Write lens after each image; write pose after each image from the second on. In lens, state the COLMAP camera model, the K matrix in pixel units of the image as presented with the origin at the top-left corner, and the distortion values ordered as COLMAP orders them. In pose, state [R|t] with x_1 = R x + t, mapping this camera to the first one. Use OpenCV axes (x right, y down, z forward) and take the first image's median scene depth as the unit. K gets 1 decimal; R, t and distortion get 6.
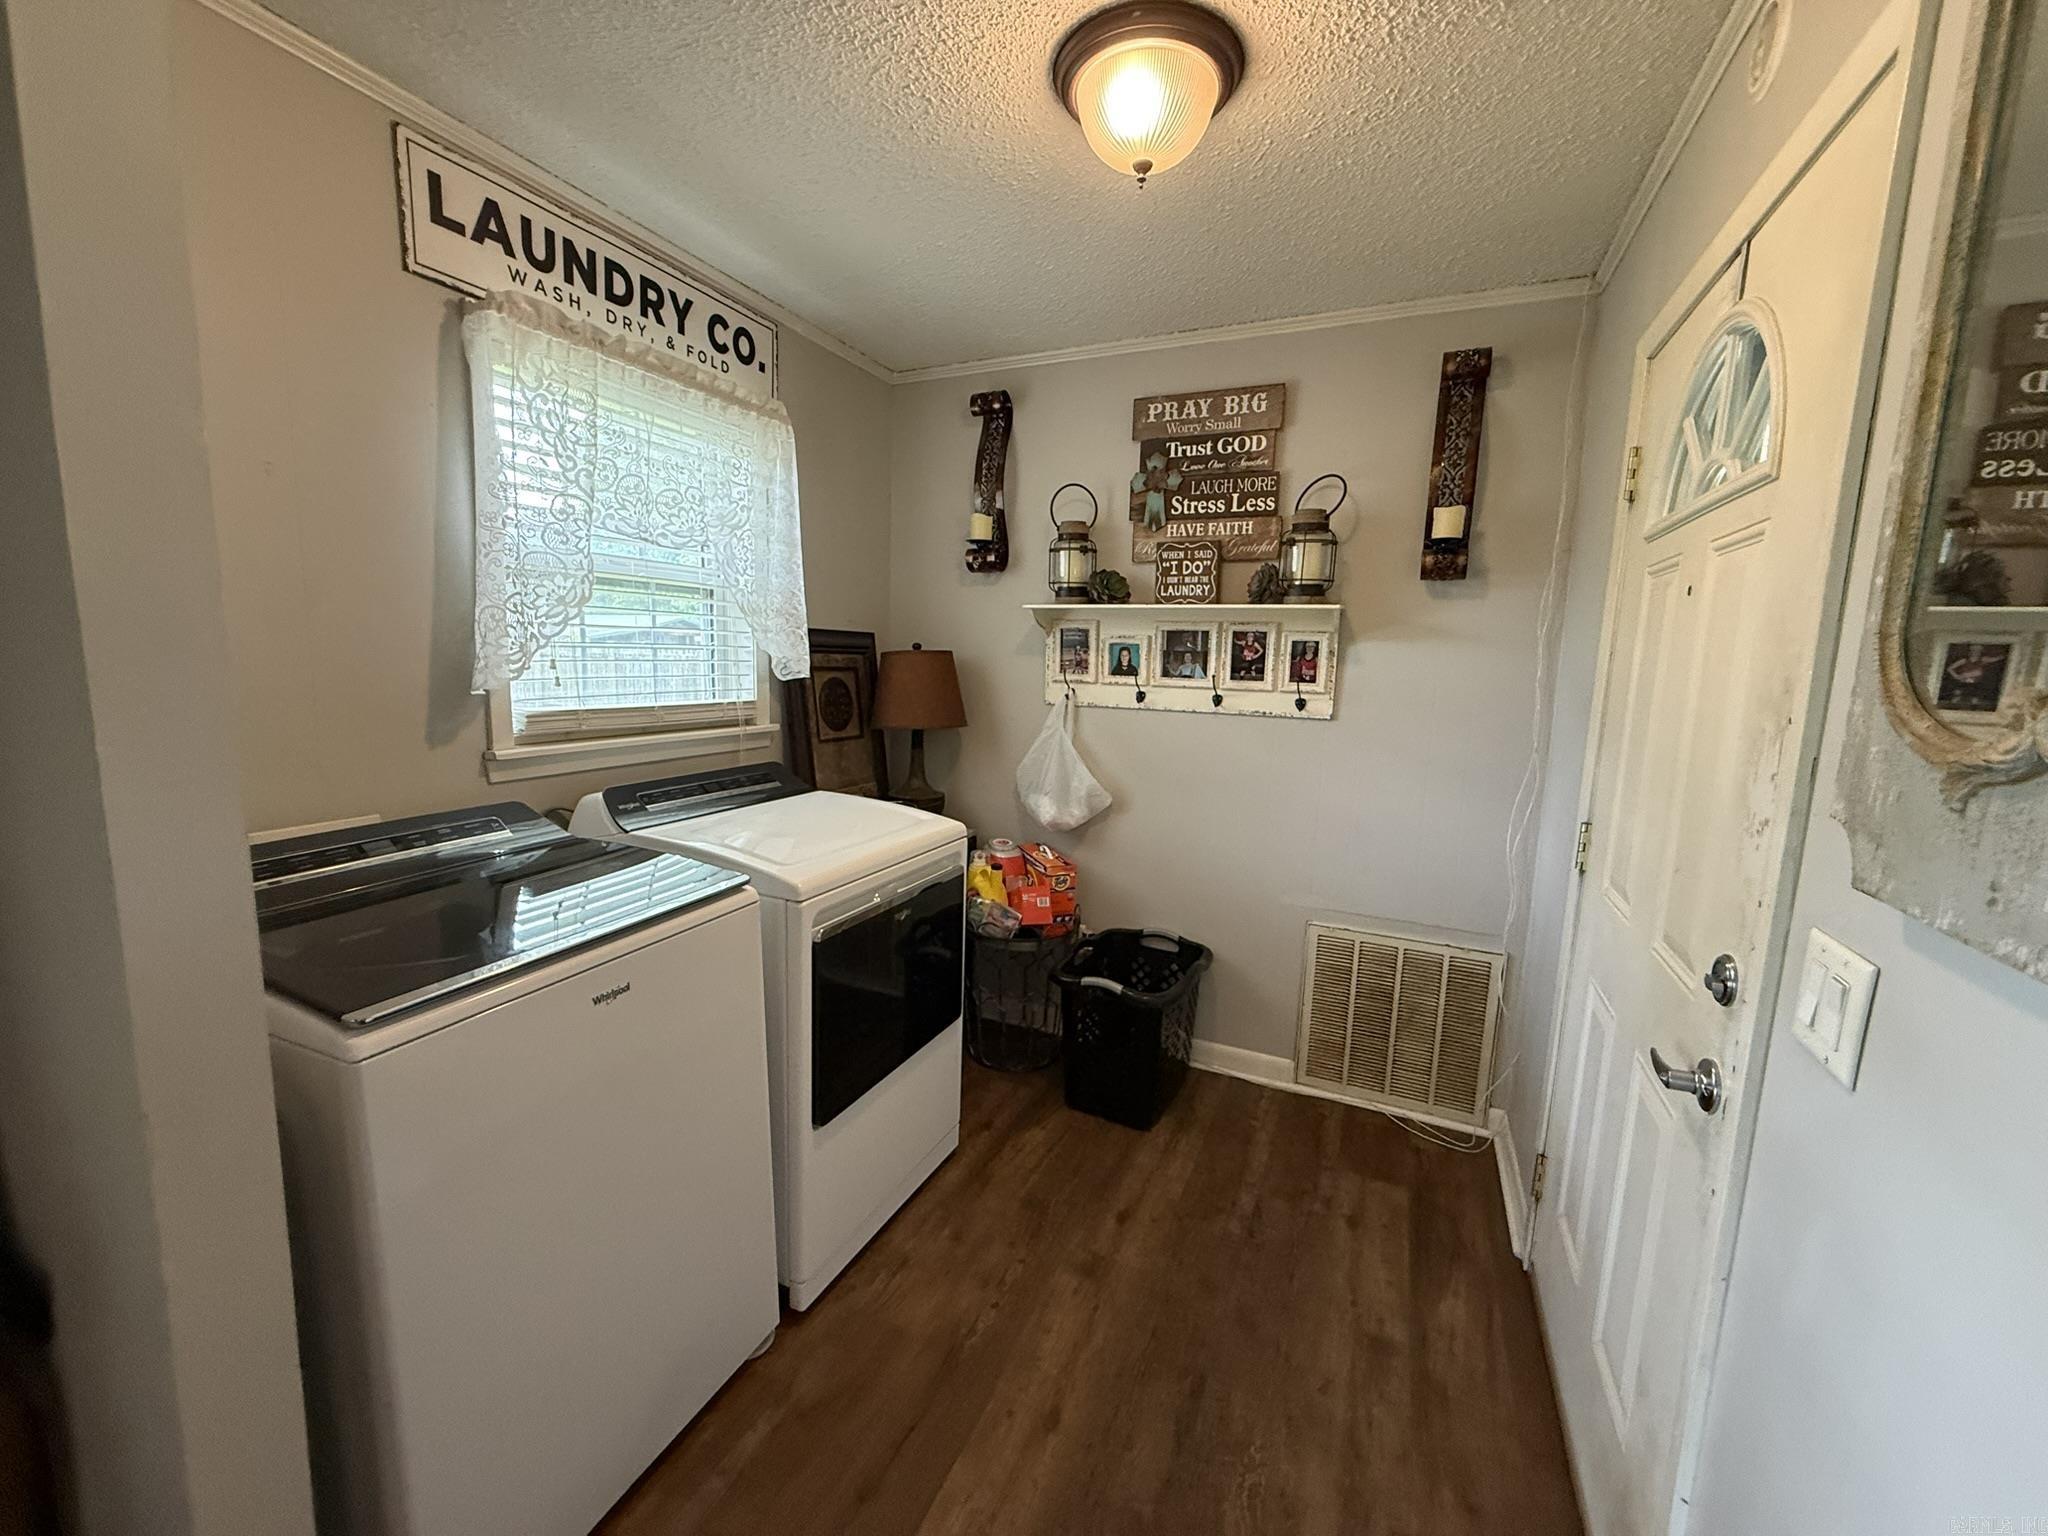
lens RADIAL K [[813.1, 0, 1018.6], [0, 813.1, 766.1], [0, 0, 1]] dist [-0.000625, 0.000230]
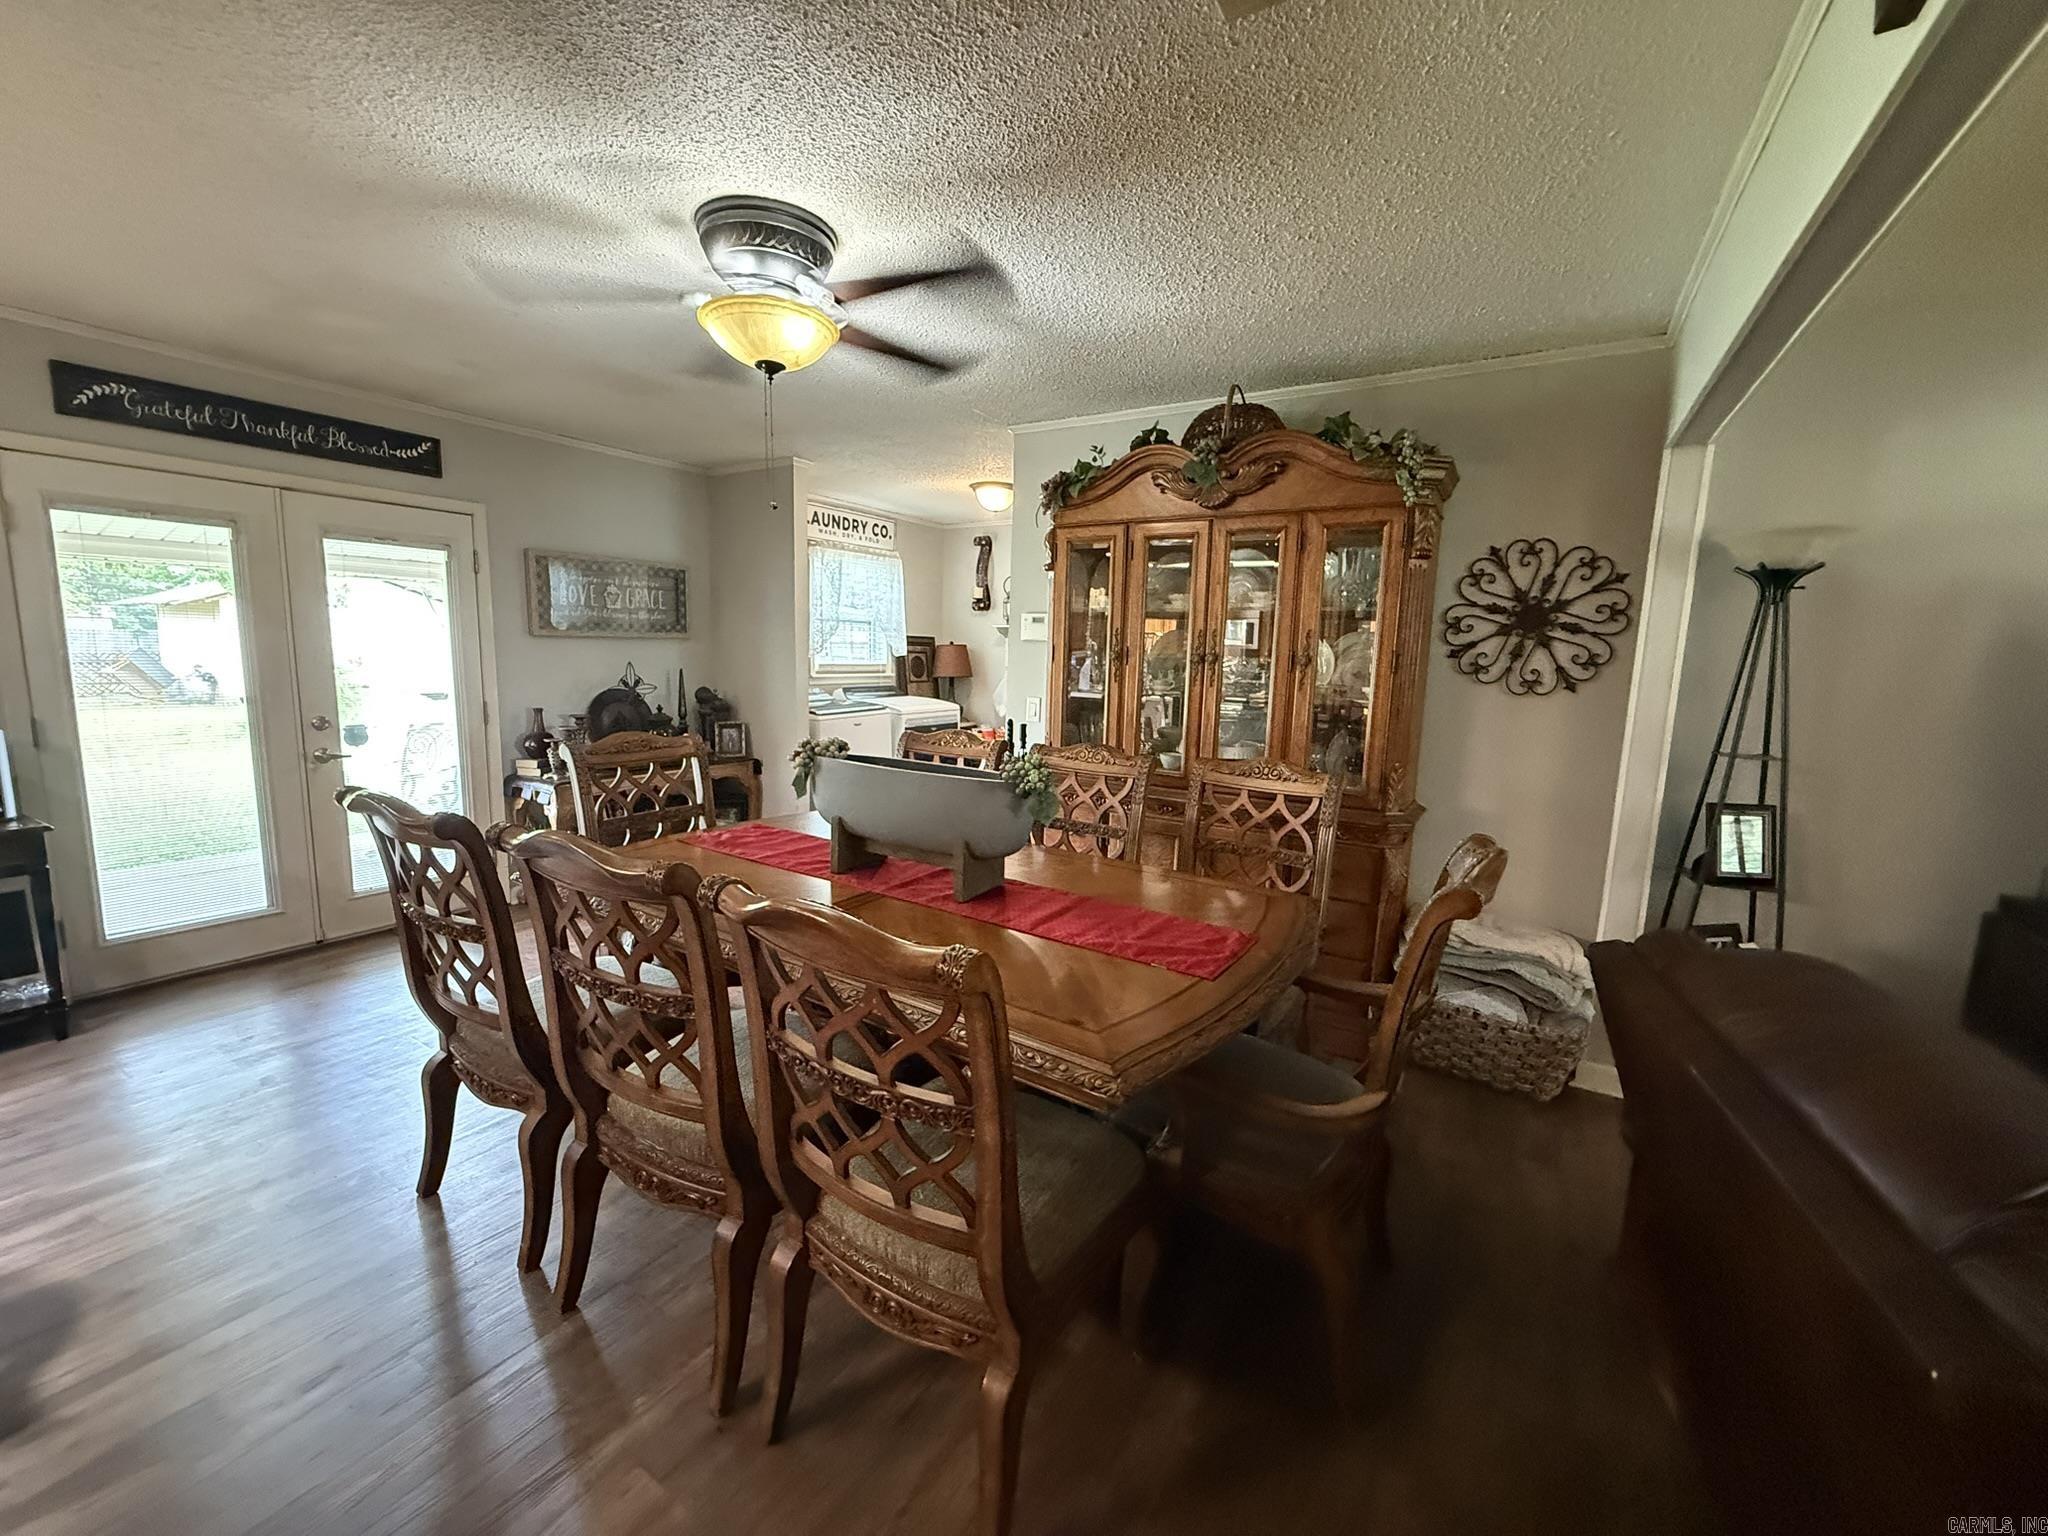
lens RADIAL K [[813.1, 0, 1017.3], [0, 813.1, 765.2], [0, 0, 1]] dist [-0.000625, 0.000230]
pose [[0.992079, 0.008372, -0.125339, 0.398593], [-0.009176, 0.999941, -0.005837, 0.242008], [0.125283, 0.006941, 0.992097, -1.446737]]
